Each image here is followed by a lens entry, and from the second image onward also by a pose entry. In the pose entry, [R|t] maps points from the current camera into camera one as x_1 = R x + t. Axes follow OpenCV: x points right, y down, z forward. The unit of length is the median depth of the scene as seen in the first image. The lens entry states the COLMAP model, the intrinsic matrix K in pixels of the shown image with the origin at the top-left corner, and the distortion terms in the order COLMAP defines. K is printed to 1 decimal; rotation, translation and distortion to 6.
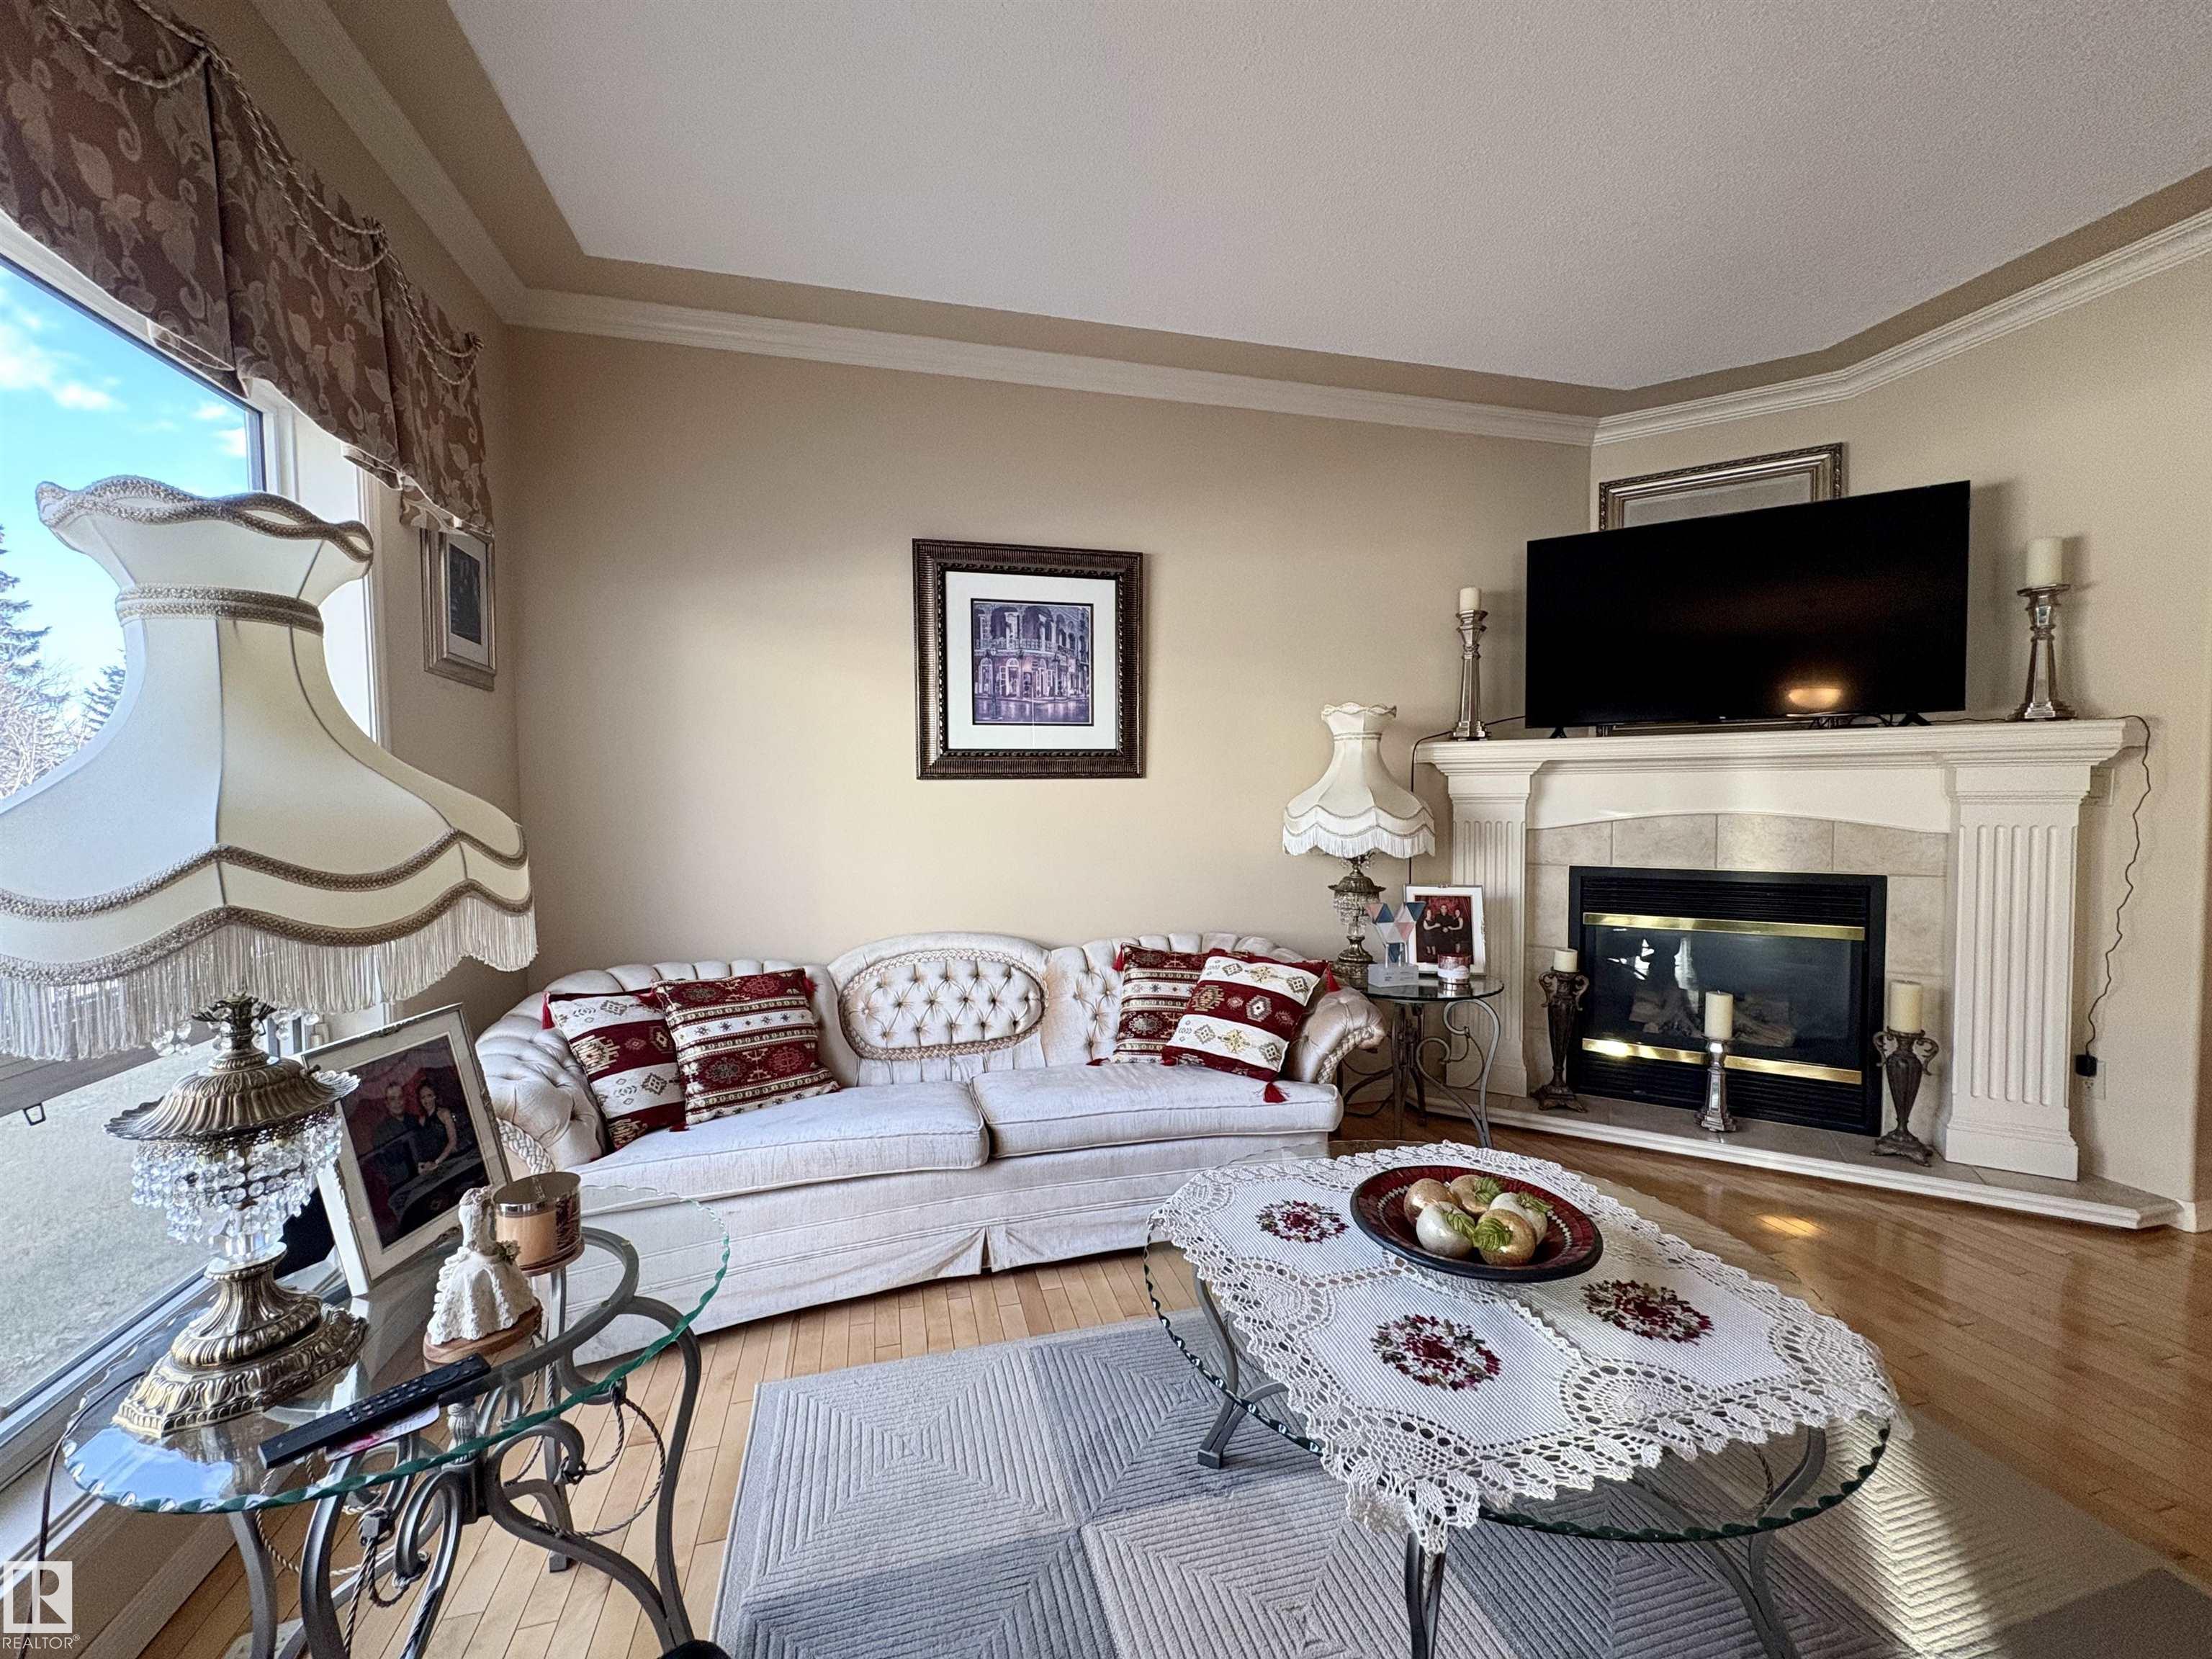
lens RADIAL K [[881.3, 0, 1105.4], [0, 881.3, 827.1], [0, 0, 1]] dist [0.000828, 0.000247]
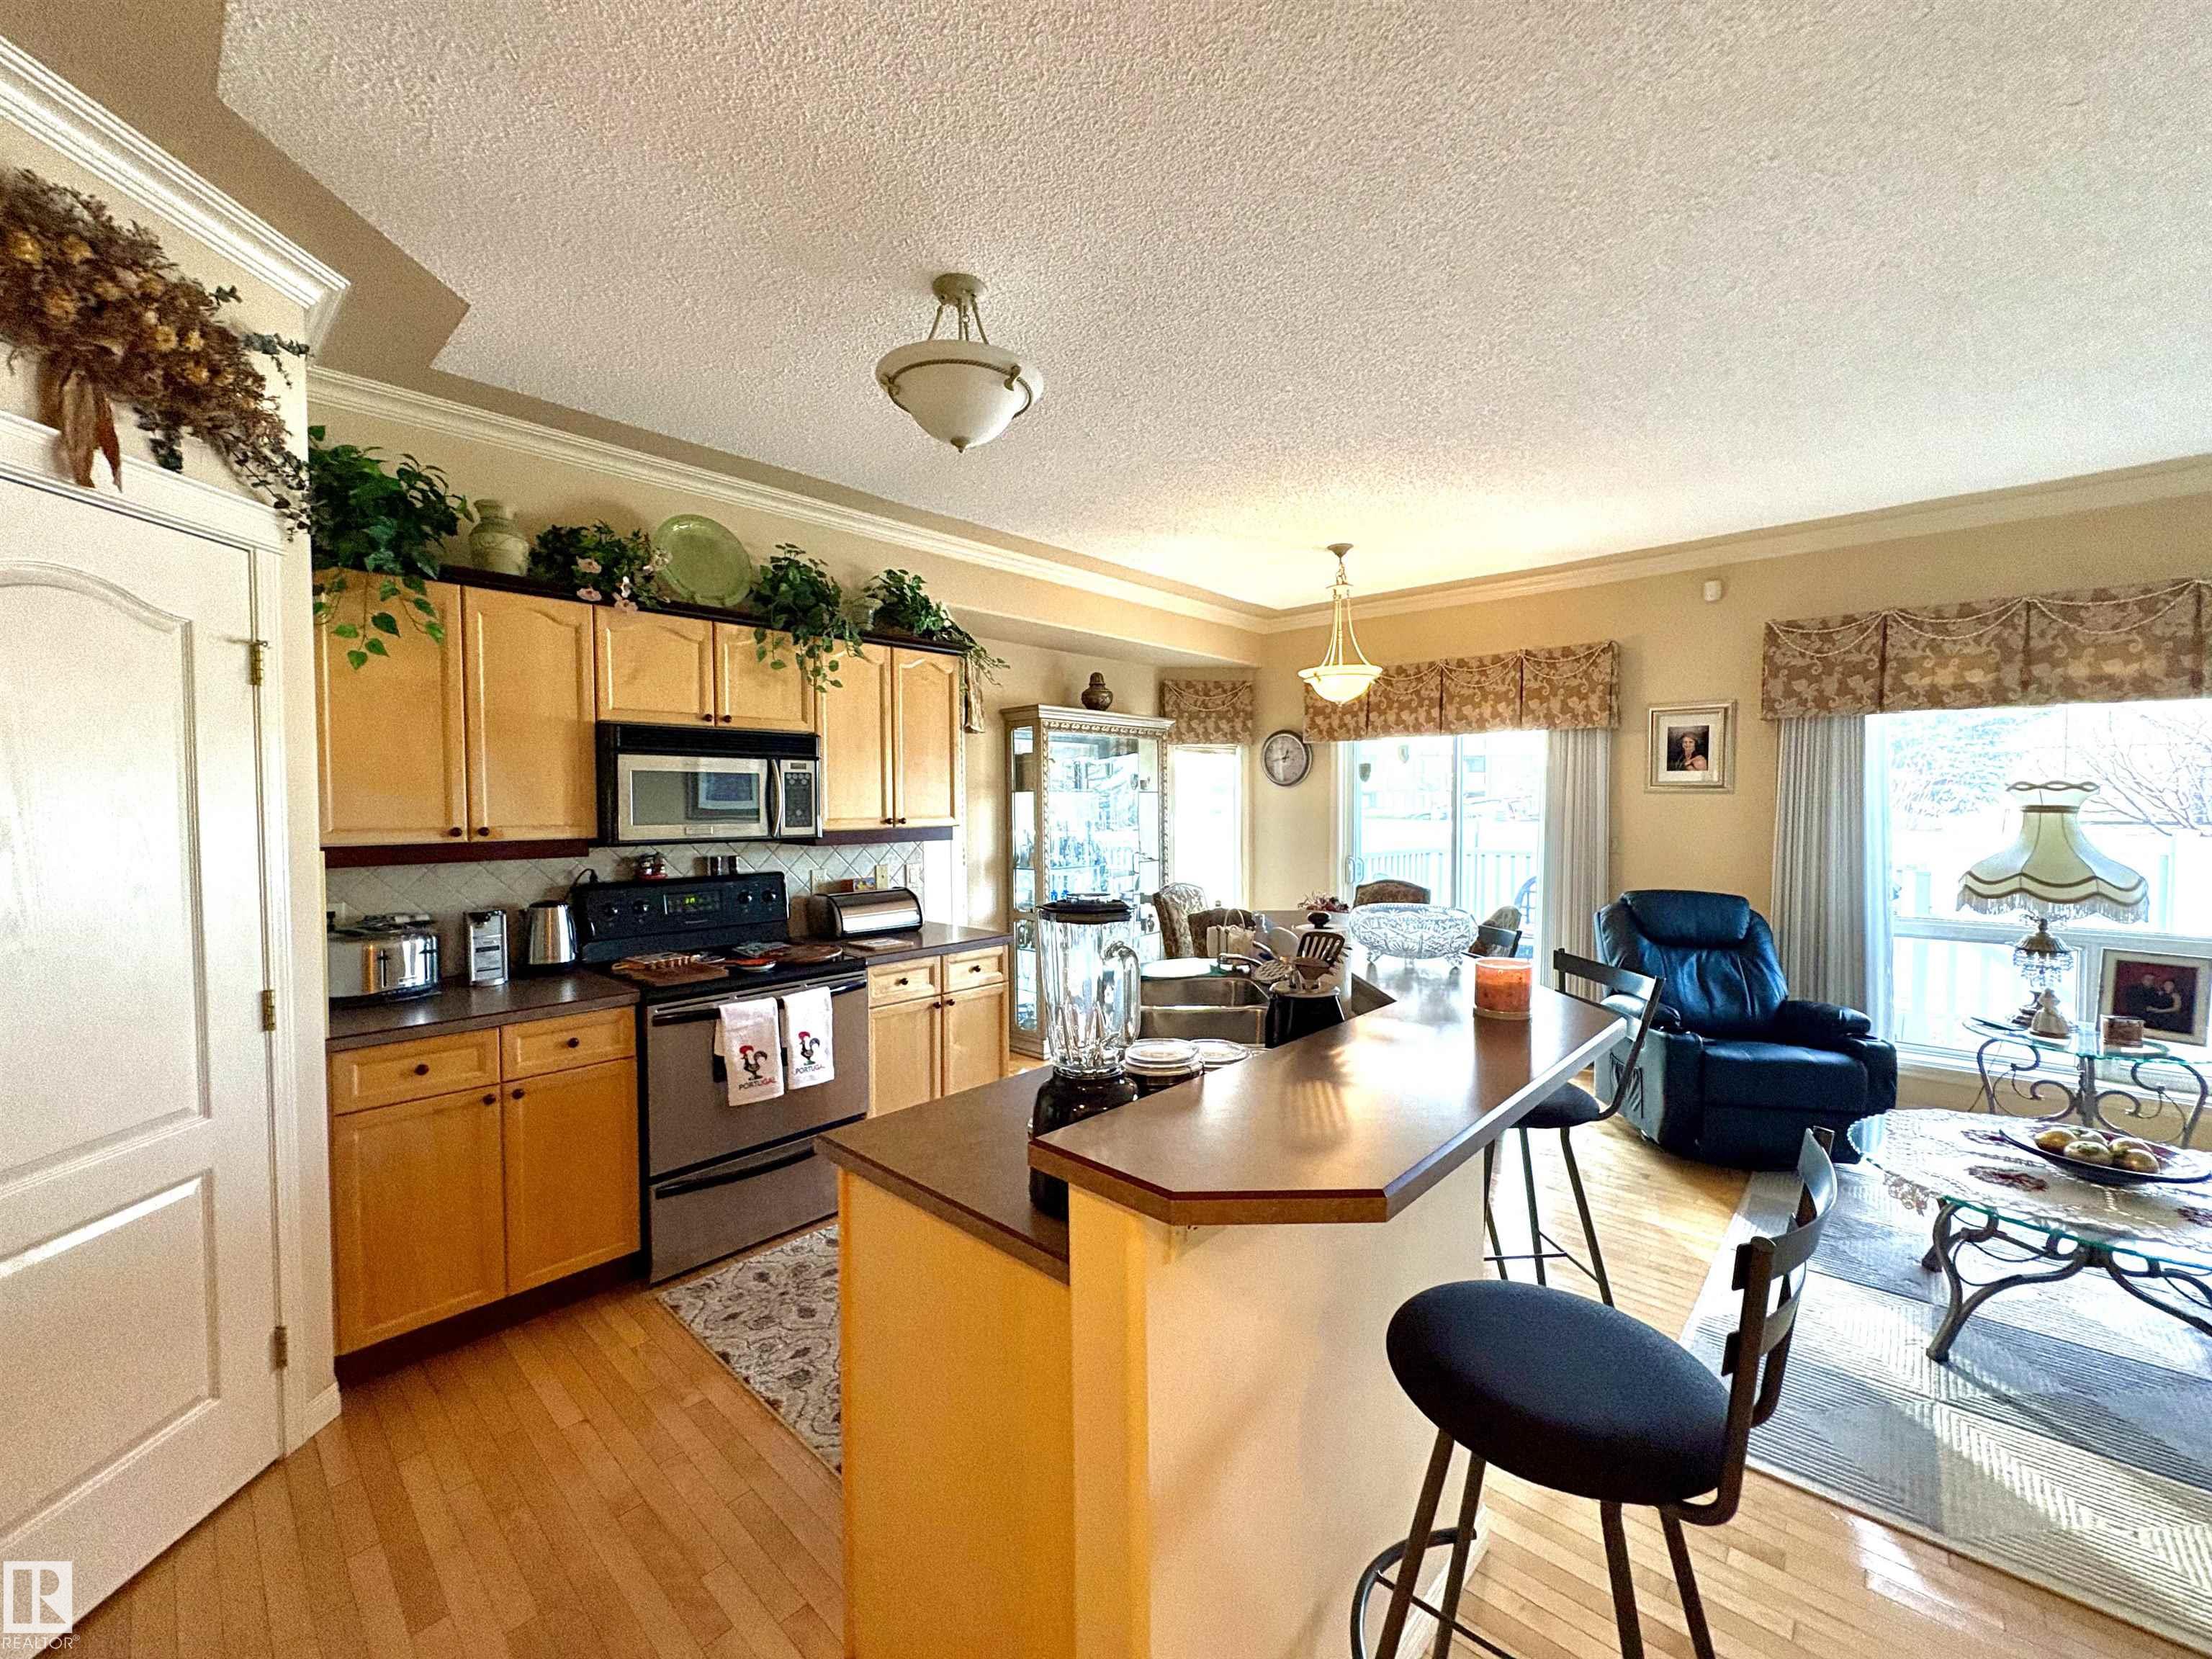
lens RADIAL K [[881.3, 0, 1104.6], [0, 881.3, 828.0], [0, 0, 1]] dist [0.000803, -0.000278]
pose [[-0.841327, 0.029677, -0.539711, 1.392541], [-0.010277, 0.997433, 0.070867, -0.127327], [0.540429, 0.065169, -0.838862, 0.651974]]
